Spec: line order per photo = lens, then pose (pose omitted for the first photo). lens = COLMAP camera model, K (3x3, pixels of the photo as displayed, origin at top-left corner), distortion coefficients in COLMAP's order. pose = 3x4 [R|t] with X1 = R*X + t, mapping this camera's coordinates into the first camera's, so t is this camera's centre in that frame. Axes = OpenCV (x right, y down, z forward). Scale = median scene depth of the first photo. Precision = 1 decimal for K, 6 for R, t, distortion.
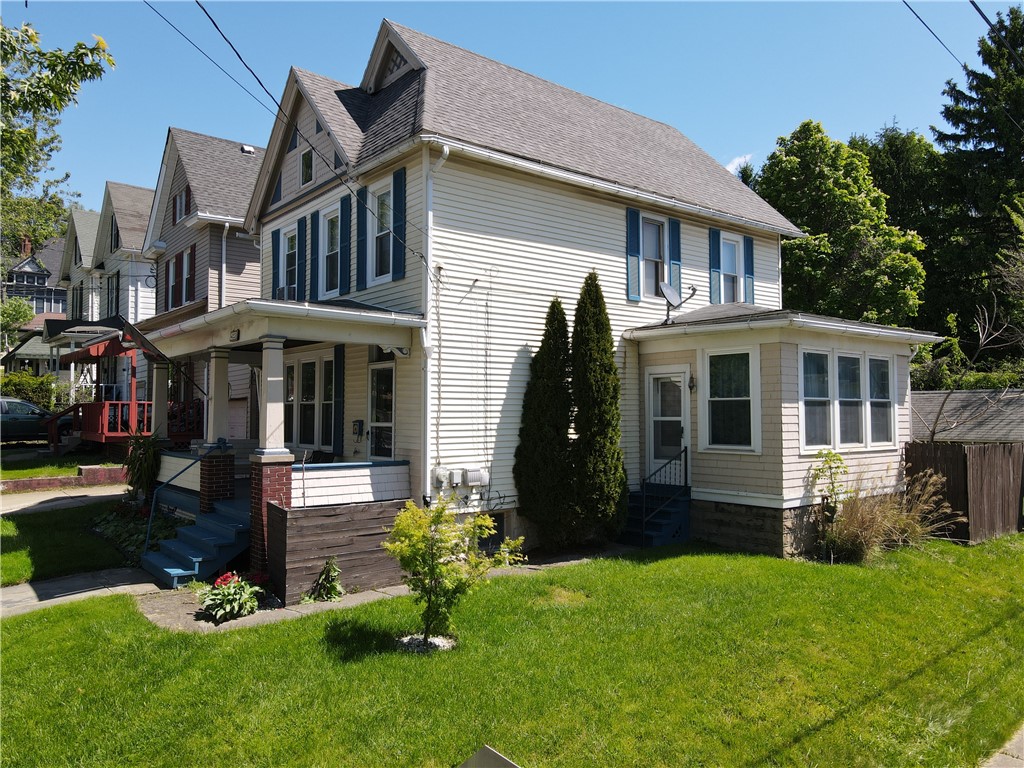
lens RADIAL K [[758.1, 0, 512.4], [0, 758.1, 381.6], [0, 0, 1]] dist [0.005988, 0.001197]
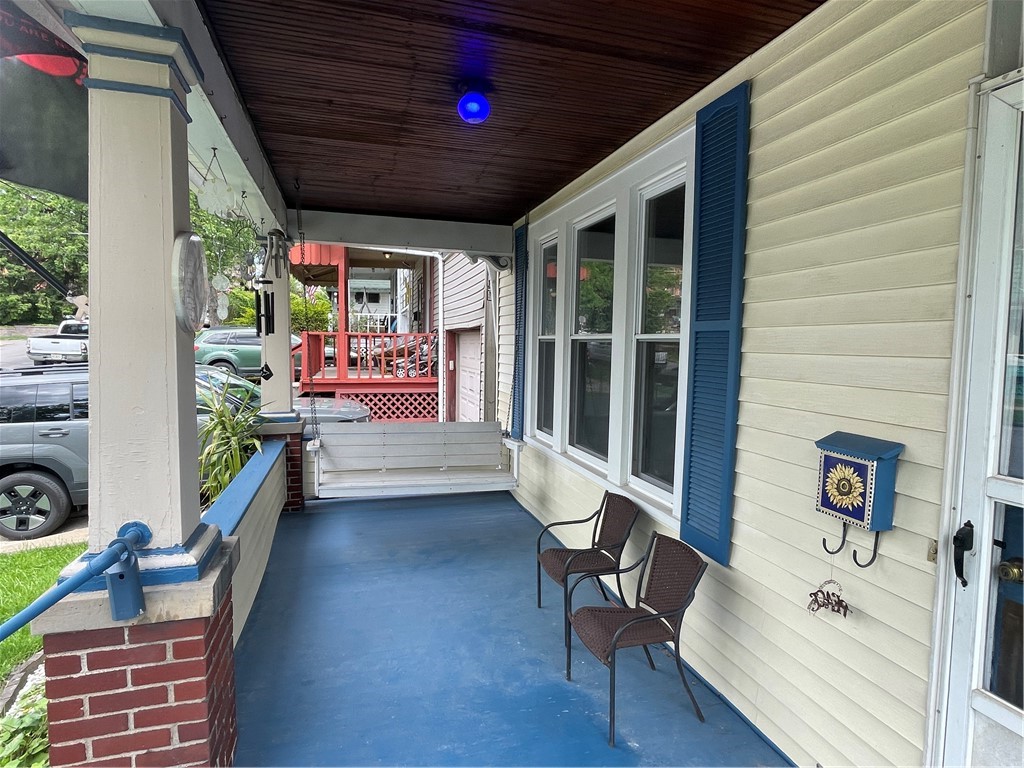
lens RADIAL K [[570.8, 0, 515.8], [0, 570.8, 383.6], [0, 0, 1]] dist [-0.005896, -0.000997]
pose [[0.923695, 0.042931, -0.380716, -0.212110], [-0.001458, 0.994089, 0.108558, 0.021420], [0.383126, -0.099720, 0.918298, 0.784342]]
